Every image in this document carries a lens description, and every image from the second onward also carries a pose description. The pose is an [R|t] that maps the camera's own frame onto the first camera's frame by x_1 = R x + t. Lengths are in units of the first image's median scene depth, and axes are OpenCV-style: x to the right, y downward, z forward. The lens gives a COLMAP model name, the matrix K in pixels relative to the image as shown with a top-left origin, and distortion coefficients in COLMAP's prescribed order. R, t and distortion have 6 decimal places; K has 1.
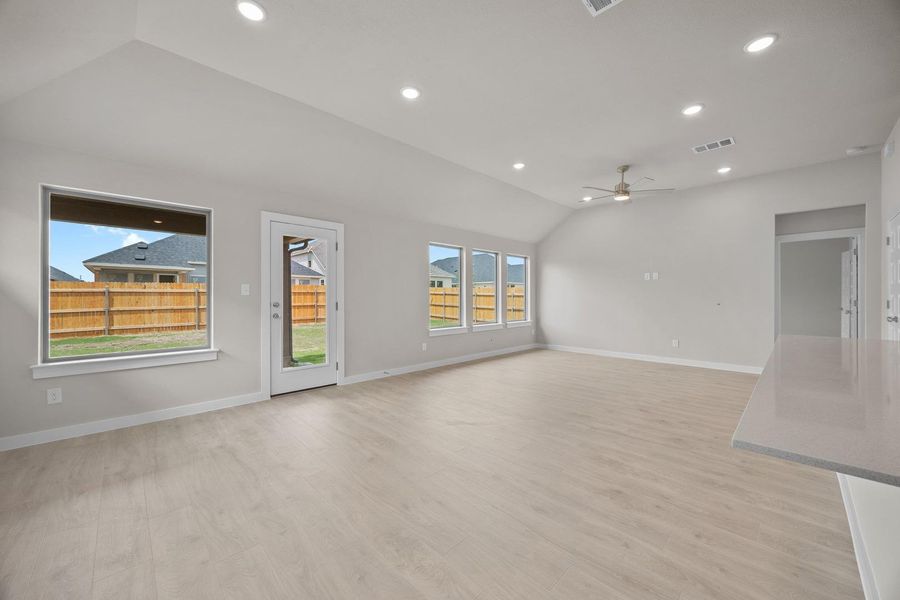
lens RADIAL K [[338.7, 0, 450.0], [0, 338.7, 300.0], [0, 0, 1]] dist [0.001352, 0.000096]
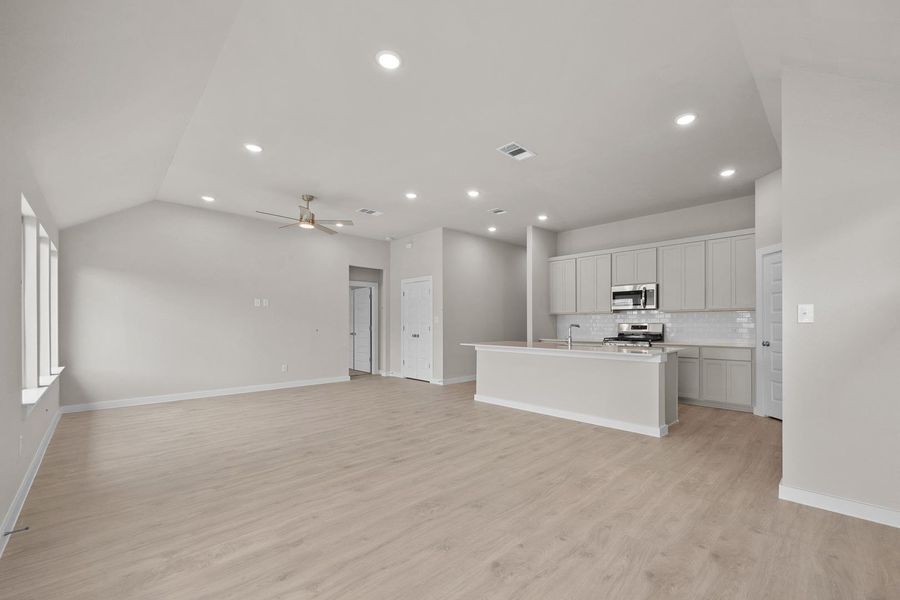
lens RADIAL K [[371.2, 0, 483.5], [0, 371.2, 325.2], [0, 0, 1]] dist [-0.014814, -0.000244]
pose [[-0.042029, -0.002654, 0.999113, -0.567158], [0.008937, 0.999955, 0.003033, -0.003035], [-0.999076, 0.009057, -0.042003, 0.483555]]
